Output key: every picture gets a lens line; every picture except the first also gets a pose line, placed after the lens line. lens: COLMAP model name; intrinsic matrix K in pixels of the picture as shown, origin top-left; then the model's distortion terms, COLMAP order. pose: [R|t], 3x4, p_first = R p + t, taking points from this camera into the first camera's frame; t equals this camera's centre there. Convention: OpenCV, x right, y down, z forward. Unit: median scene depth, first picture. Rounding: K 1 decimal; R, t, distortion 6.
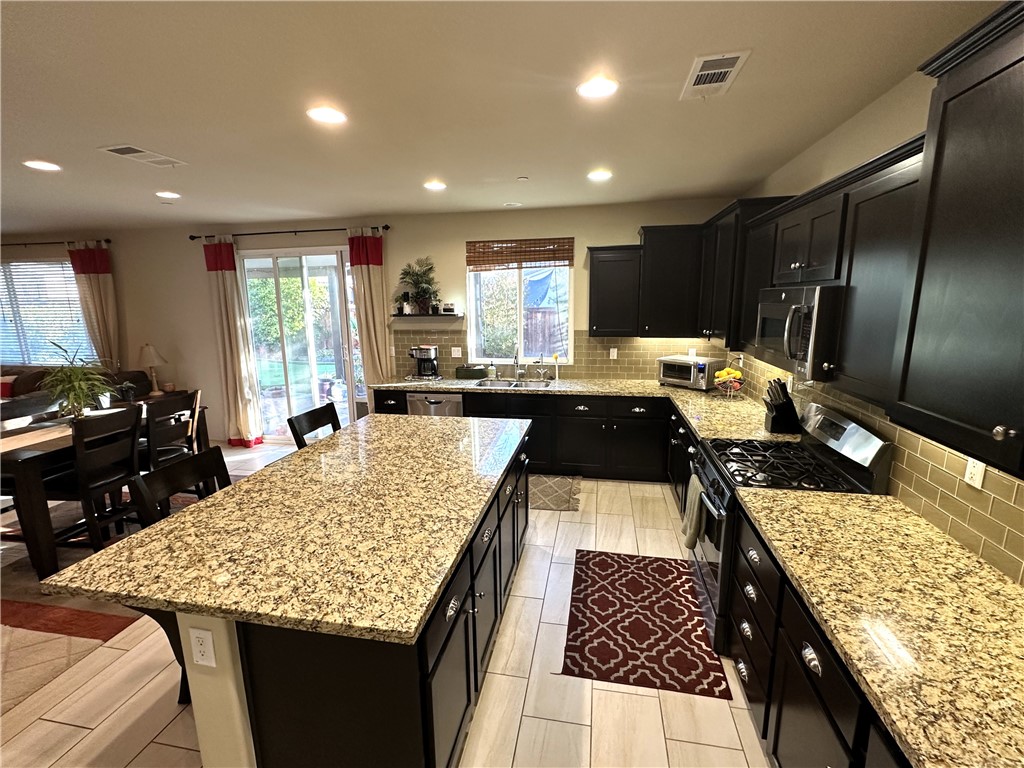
lens RADIAL K [[458.9, 0, 512.0], [0, 458.9, 384.0], [0, 0, 1]] dist [-0.003996, -0.000385]
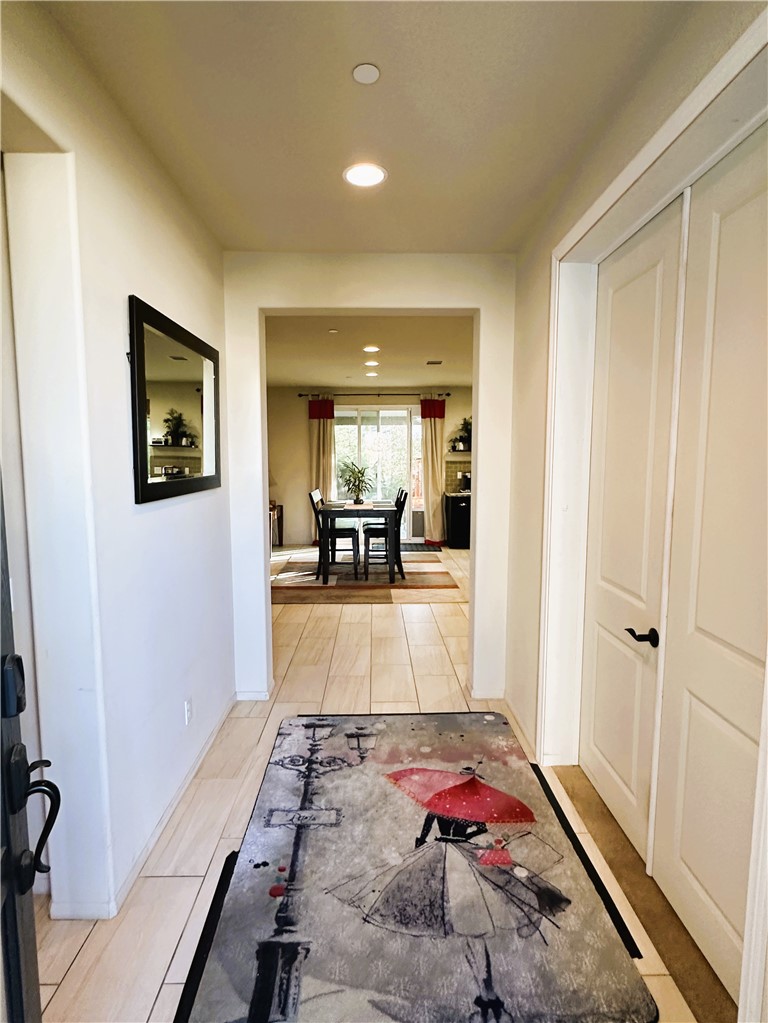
lens RADIAL K [[534.9, 0, 384.0], [0, 534.9, 511.5], [0, 0, 1]] dist [0.000012, -0.000005]
pose [[0.978875, -0.008186, 0.204295, -0.882514], [0.025892, 0.996117, -0.084147, 0.204824], [-0.202813, 0.087659, 0.975286, -0.705639]]
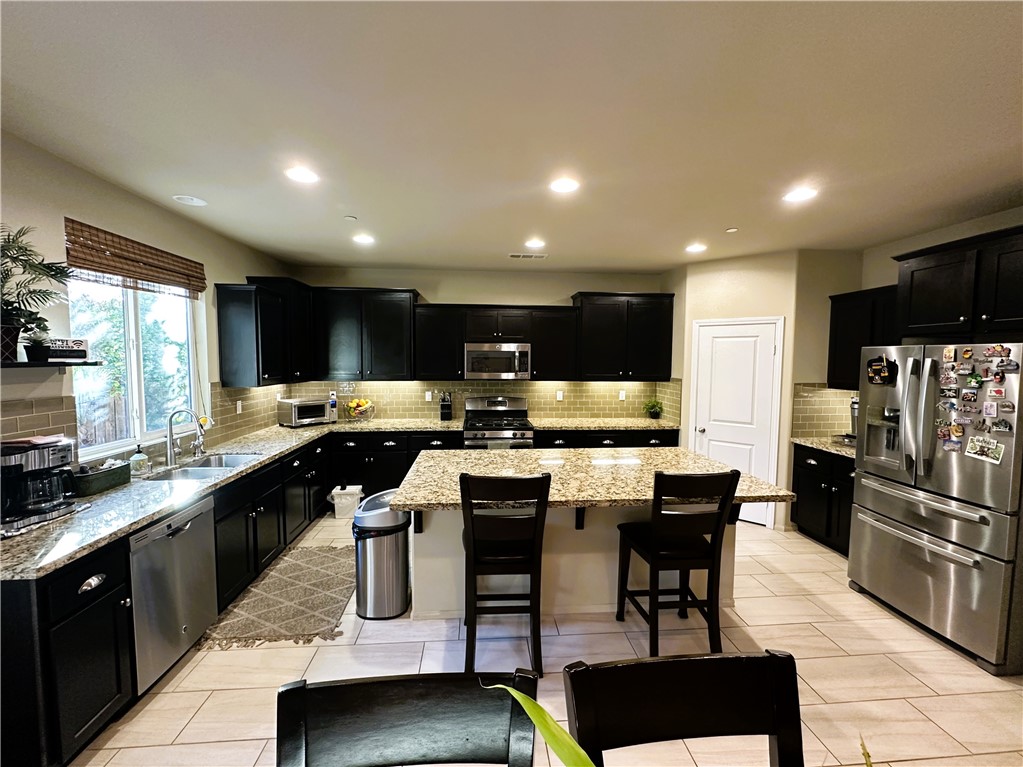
lens RADIAL K [[426.6, 0, 511.5], [0, 426.6, 383.5], [0, 0, 1]] dist [-0.002811, -0.000037]
pose [[-0.268473, -0.044754, 0.962247, -0.685756], [0.175172, 0.979997, 0.094453, -0.095498], [-0.947226, 0.193917, -0.255263, 0.707530]]
